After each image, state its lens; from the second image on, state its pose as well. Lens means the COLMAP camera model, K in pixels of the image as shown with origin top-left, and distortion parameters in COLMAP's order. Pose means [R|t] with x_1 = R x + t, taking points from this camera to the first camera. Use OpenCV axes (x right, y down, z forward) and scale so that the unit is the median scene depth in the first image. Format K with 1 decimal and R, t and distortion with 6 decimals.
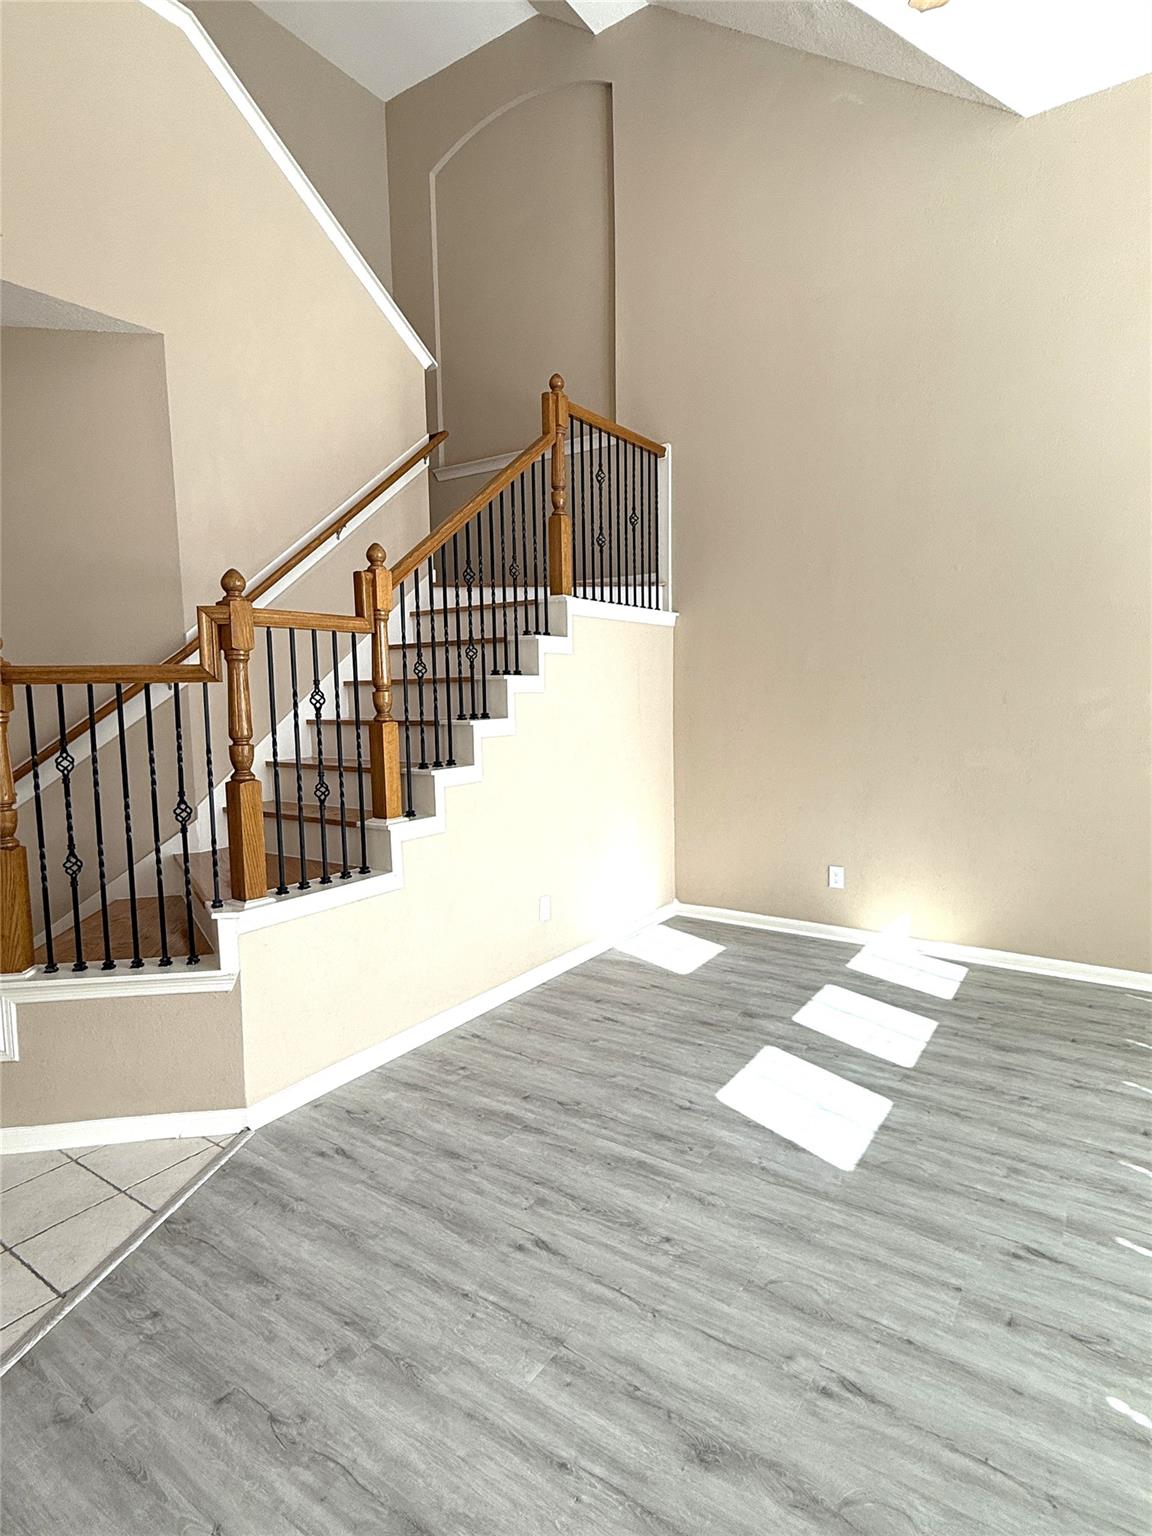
lens RADIAL K [[821.7, 0, 580.1], [0, 821.7, 772.7], [0, 0, 1]] dist [-0.000078, 0.000434]
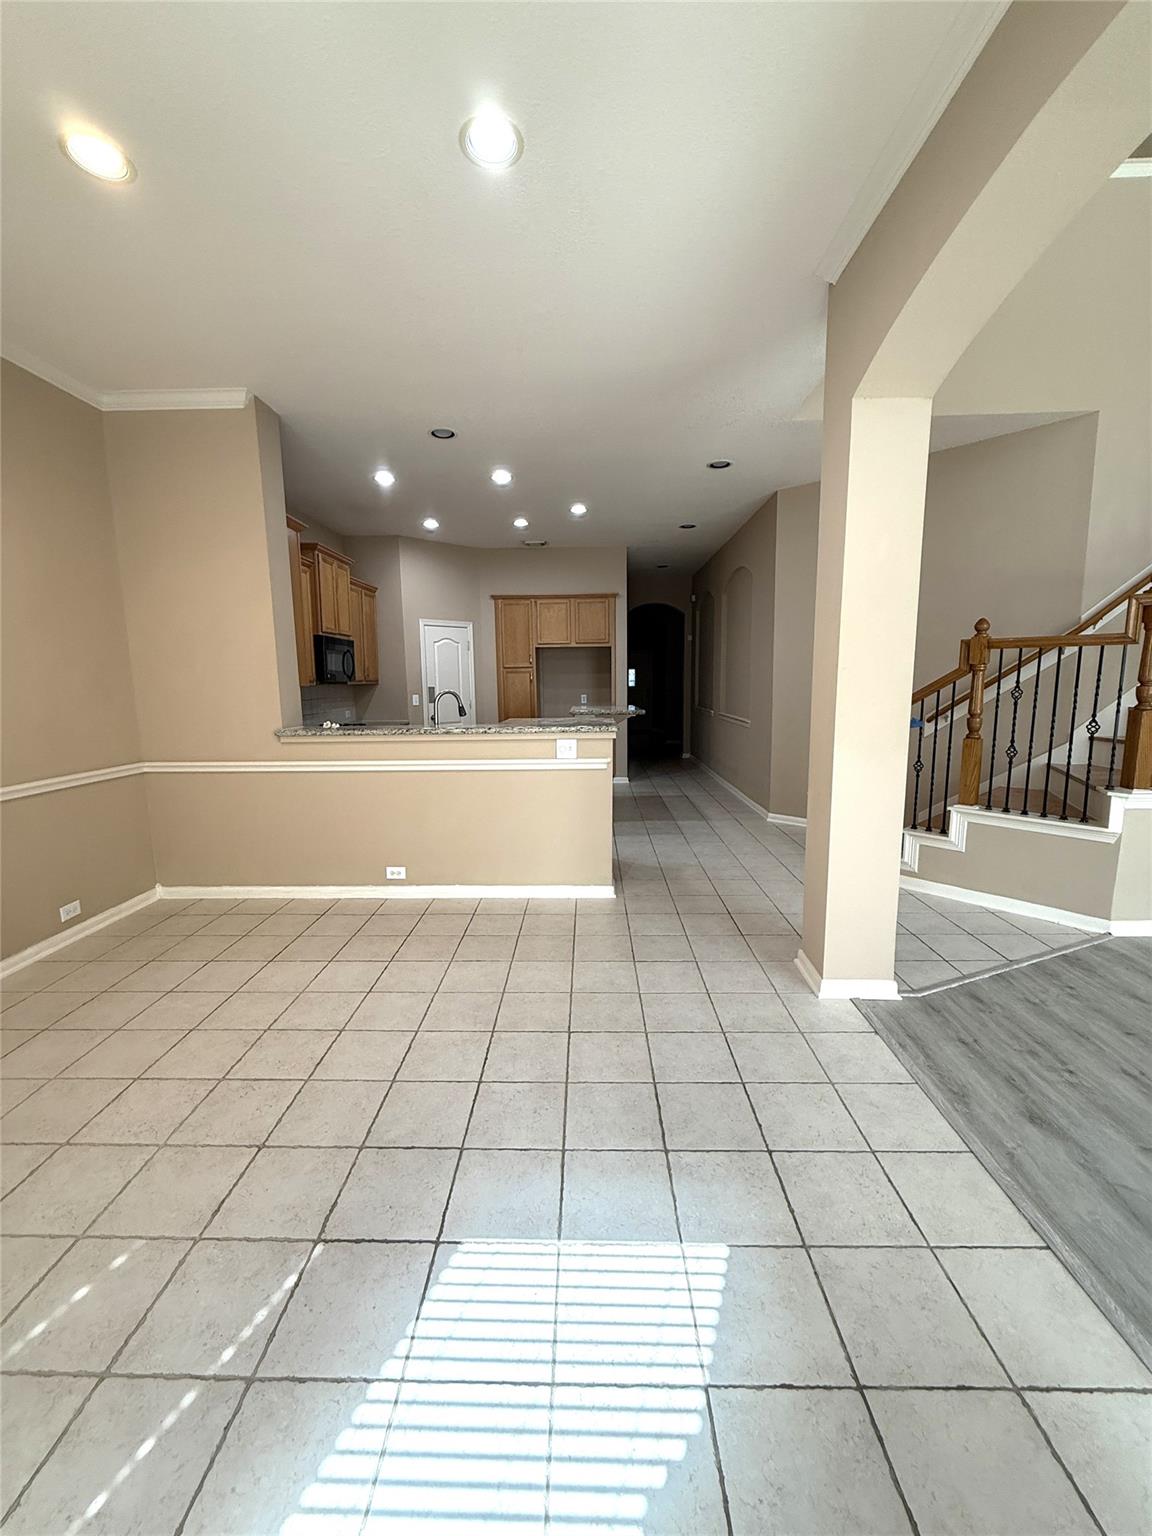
lens RADIAL K [[615.7, 0, 583.6], [0, 615.7, 767.1], [0, 0, 1]] dist [0.007109, 0.000903]
pose [[0.551272, 0.127695, -0.824495, -0.027231], [-0.083966, 0.991692, 0.097449, 0.090922], [0.830089, 0.015509, 0.557414, -0.495215]]
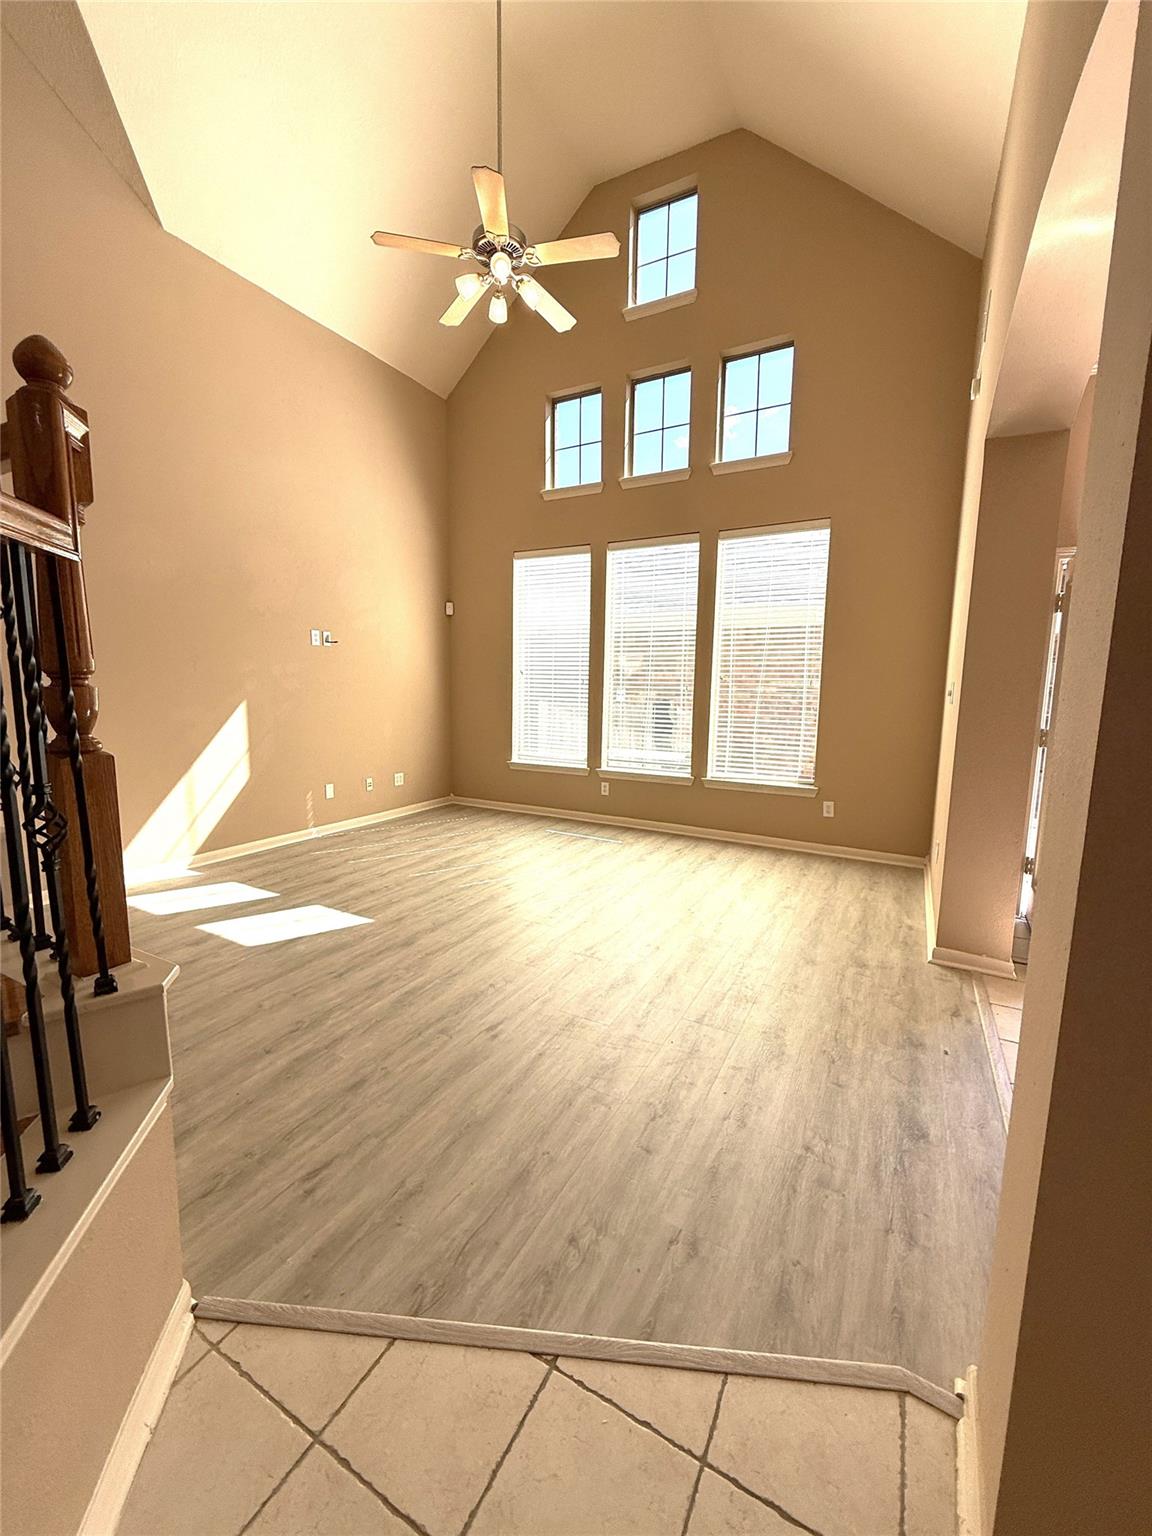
lens RADIAL K [[615.7, 0, 573.5], [0, 615.7, 764.7], [0, 0, 1]] dist [0.007109, 0.000903]
pose [[-0.095685, -0.119314, 0.988235, -0.856946], [0.094818, 0.987184, 0.128367, -0.003611], [-0.990885, 0.105985, -0.083145, 0.720478]]
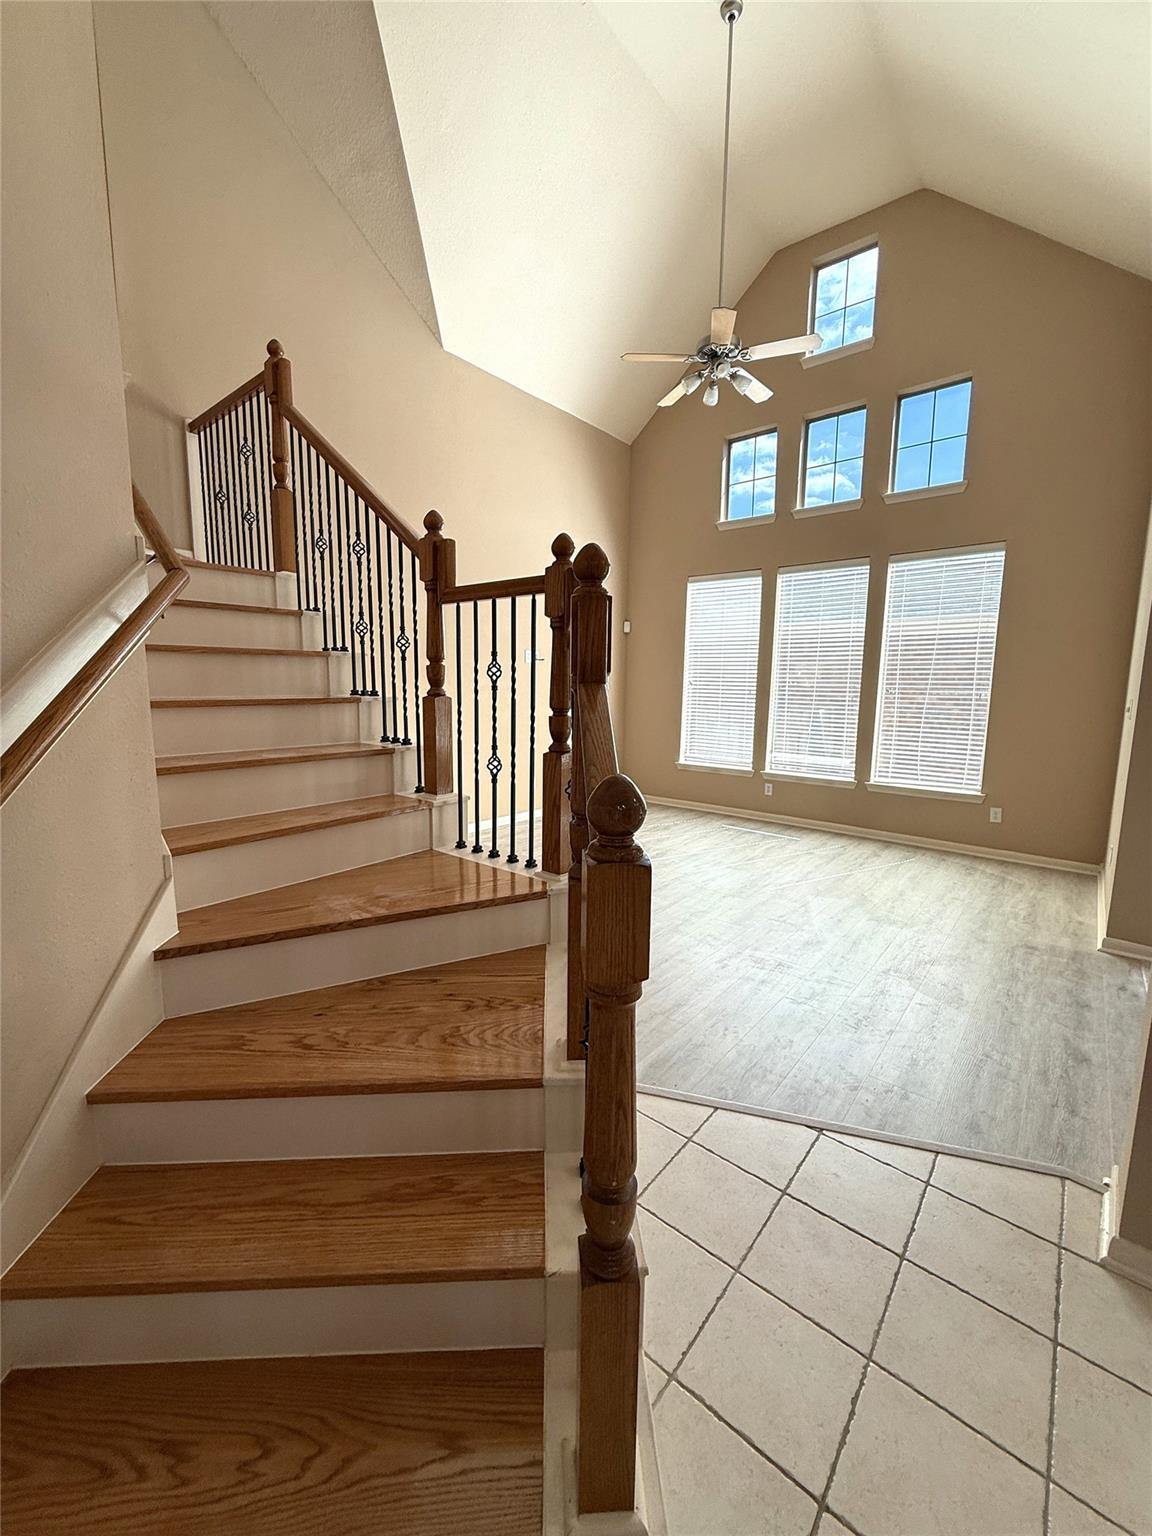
lens RADIAL K [[615.7, 0, 576.1], [0, 615.7, 763.5], [0, 0, 1]] dist [0.007109, 0.000903]
pose [[0.097625, -0.115641, 0.988482, -1.160247], [0.091192, 0.990087, 0.106822, -0.054923], [-0.991037, 0.079713, 0.107202, 0.914620]]
